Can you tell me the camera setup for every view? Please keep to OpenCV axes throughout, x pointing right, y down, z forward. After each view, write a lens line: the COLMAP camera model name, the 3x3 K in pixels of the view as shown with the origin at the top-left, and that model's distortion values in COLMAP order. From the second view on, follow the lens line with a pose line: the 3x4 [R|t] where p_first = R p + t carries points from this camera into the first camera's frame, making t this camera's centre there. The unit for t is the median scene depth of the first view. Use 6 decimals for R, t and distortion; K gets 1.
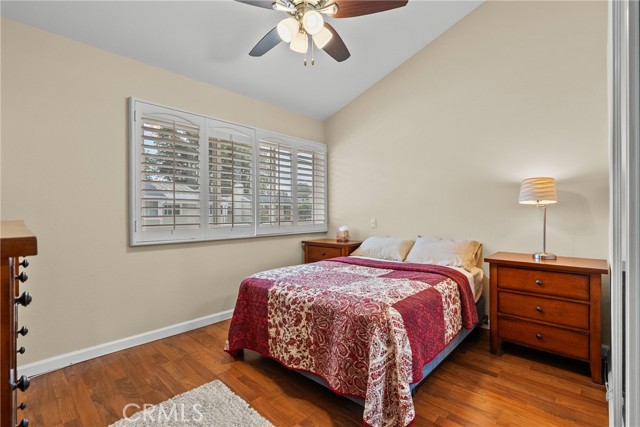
lens RADIAL K [[297.3, 0, 314.5], [0, 297.3, 216.0], [0, 0, 1]] dist [0.002717, 0.000267]
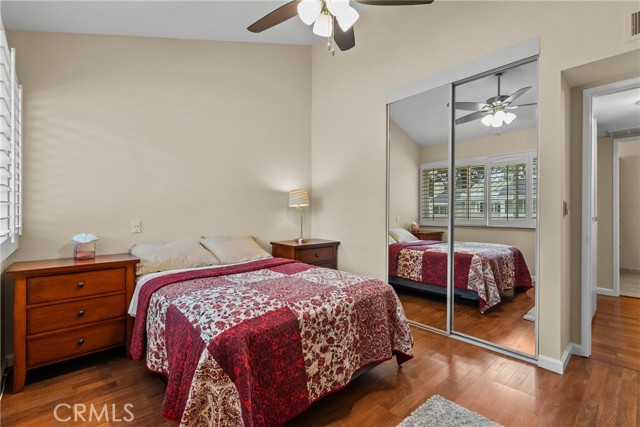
lens RADIAL K [[297.3, 0, 314.6], [0, 297.3, 211.0], [0, 0, 1]] dist [0.002717, 0.000267]
pose [[0.075048, 0.005983, 0.997162, -0.918726], [0.008065, 0.999946, -0.006607, -0.009187], [-0.997147, 0.008538, 0.074996, 0.947989]]
